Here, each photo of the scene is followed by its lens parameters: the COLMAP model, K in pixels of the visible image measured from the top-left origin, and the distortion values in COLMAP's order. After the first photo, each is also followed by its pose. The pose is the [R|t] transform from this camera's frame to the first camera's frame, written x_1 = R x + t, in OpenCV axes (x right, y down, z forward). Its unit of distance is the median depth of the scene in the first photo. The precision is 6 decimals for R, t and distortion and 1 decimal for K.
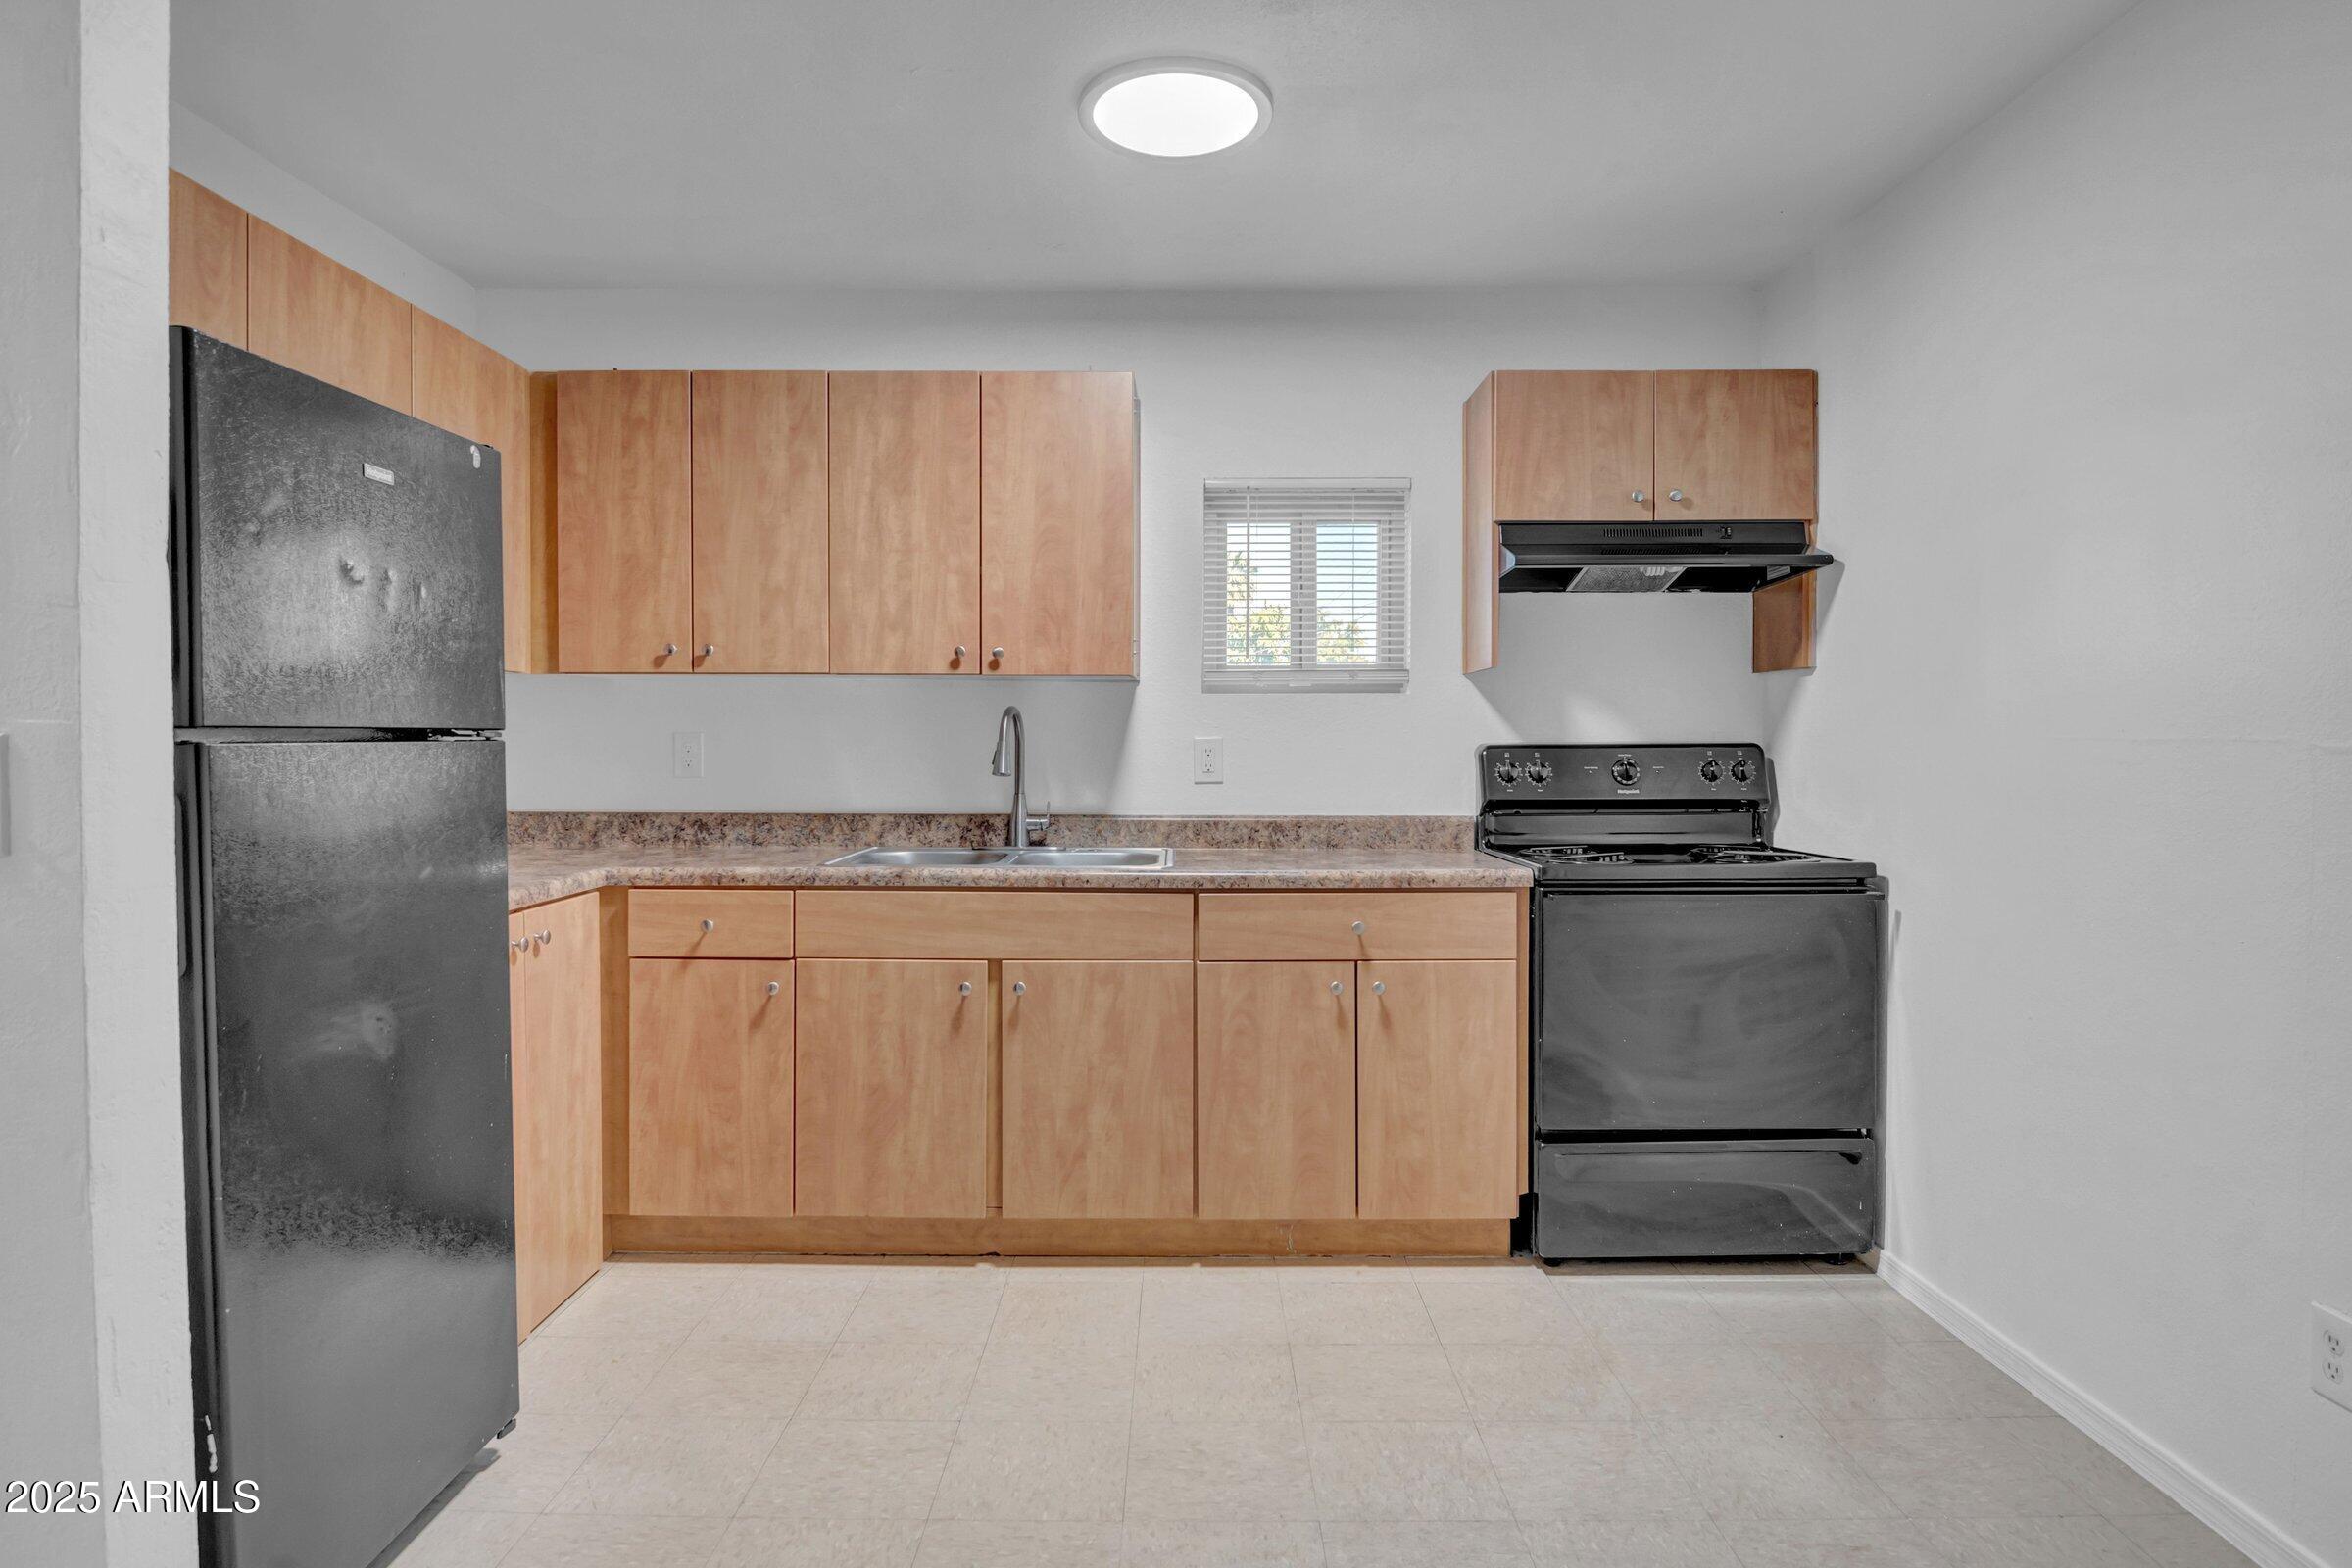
lens RADIAL K [[1296.1, 0, 1142.3], [0, 1296.1, 769.6], [0, 0, 1]] dist [-0.000382, -0.002699]
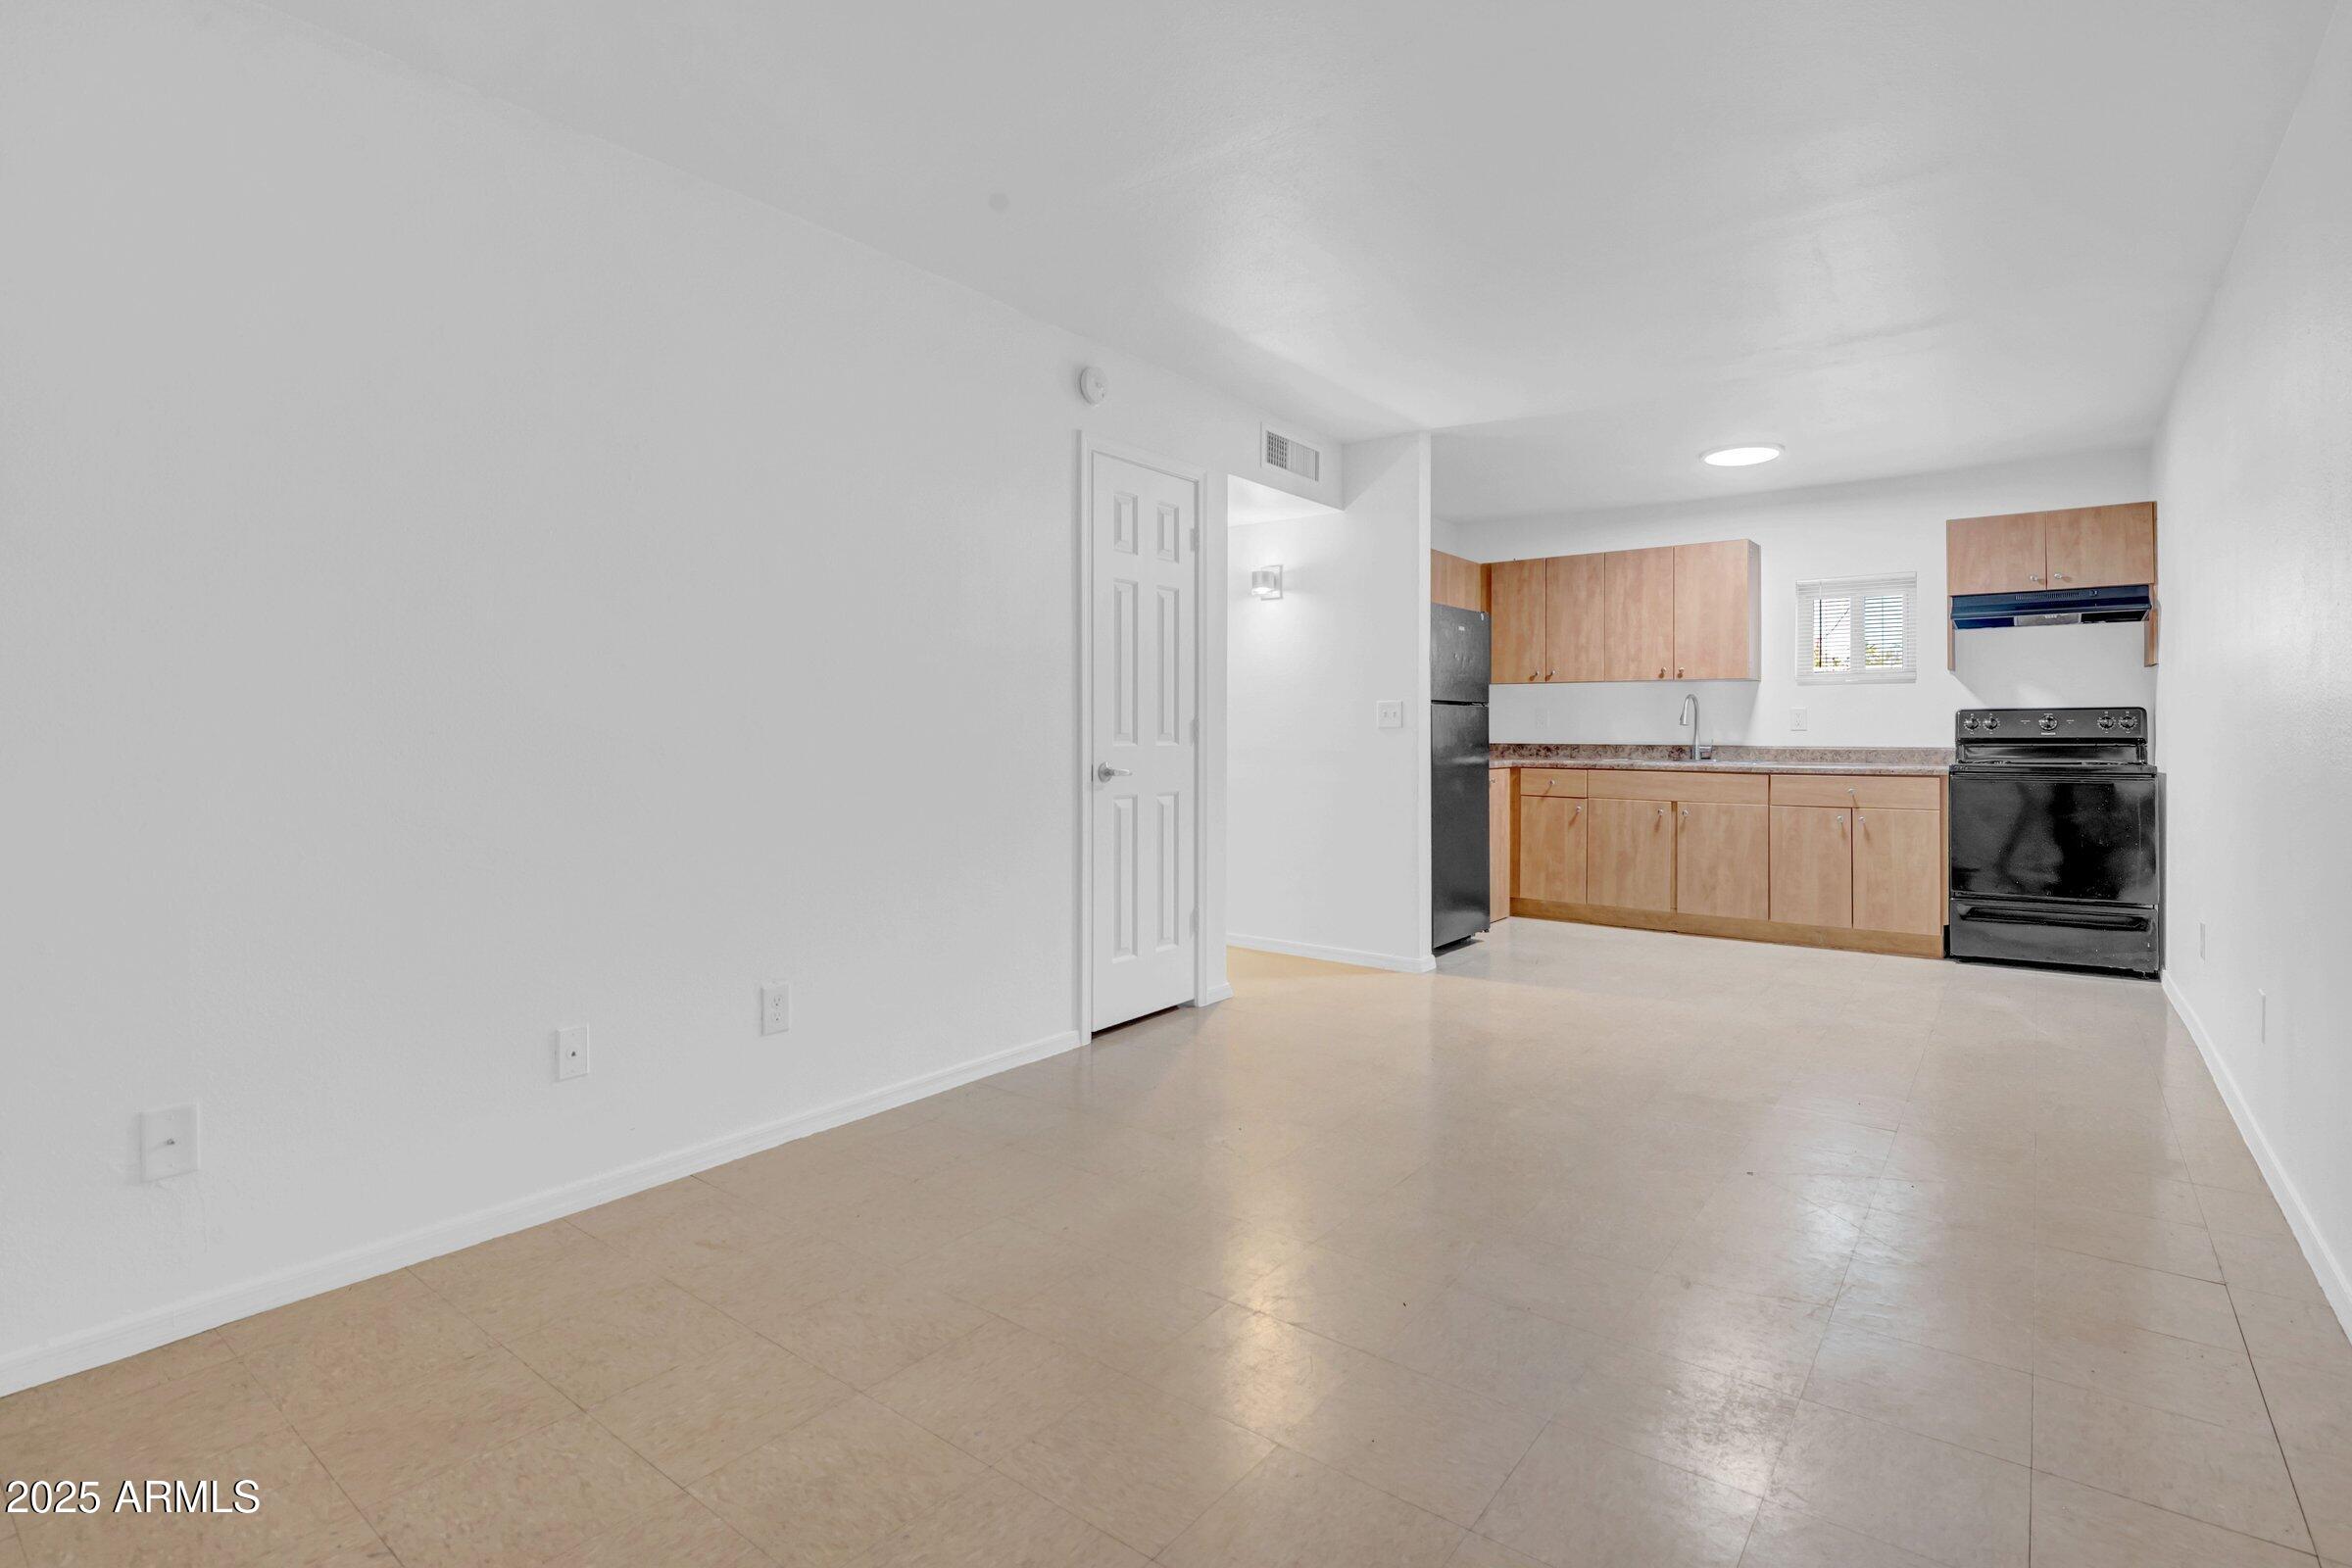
lens RADIAL K [[1131.2, 0, 1177.4], [0, 1131.2, 729.2], [0, 0, 1]] dist [-0.012095, -0.003524]
pose [[0.808591, -0.002645, -0.588366, 0.335907], [-0.015320, 0.999556, -0.025547, 0.076248], [0.588172, 0.029671, 0.808191, -1.102027]]
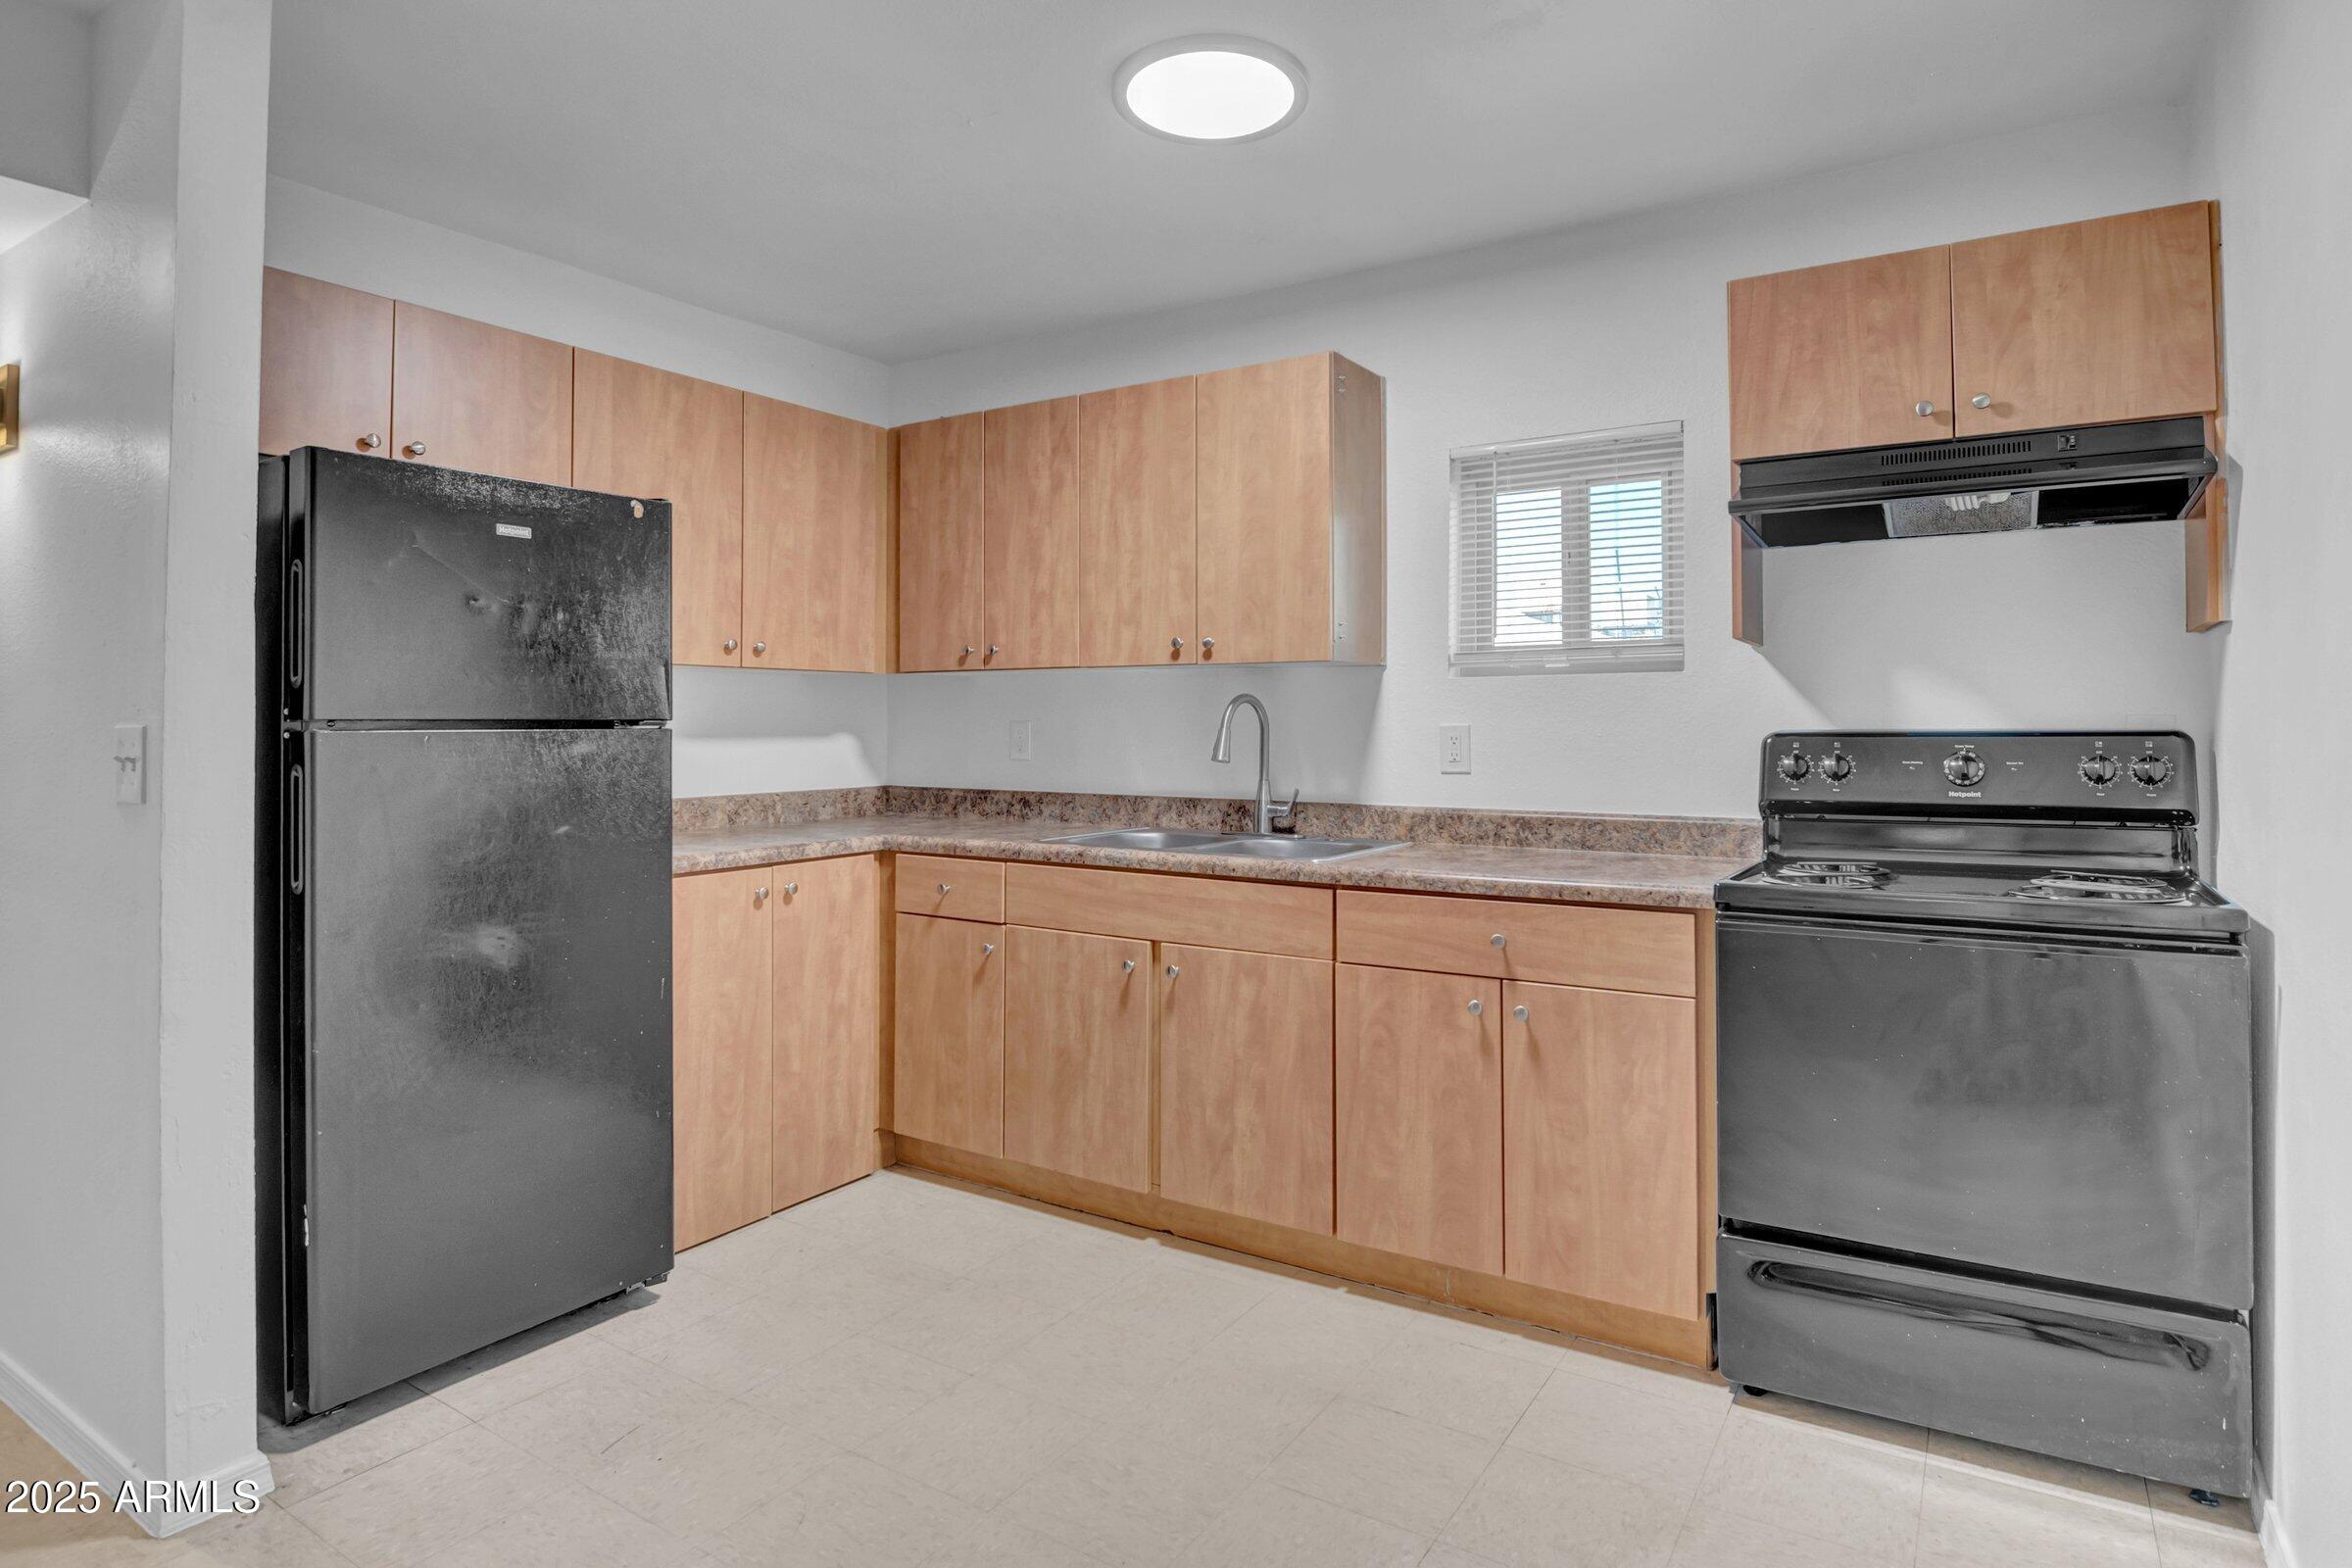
lens RADIAL K [[1241.9, 0, 1204.7], [0, 1241.9, 706.3], [0, 0, 1]] dist [-0.001862, -0.007920]
pose [[0.855760, -0.009290, -0.517290, 0.400107], [-0.010486, 0.999322, -0.035294, -0.004775], [0.517268, 0.035628, 0.855082, 0.159307]]
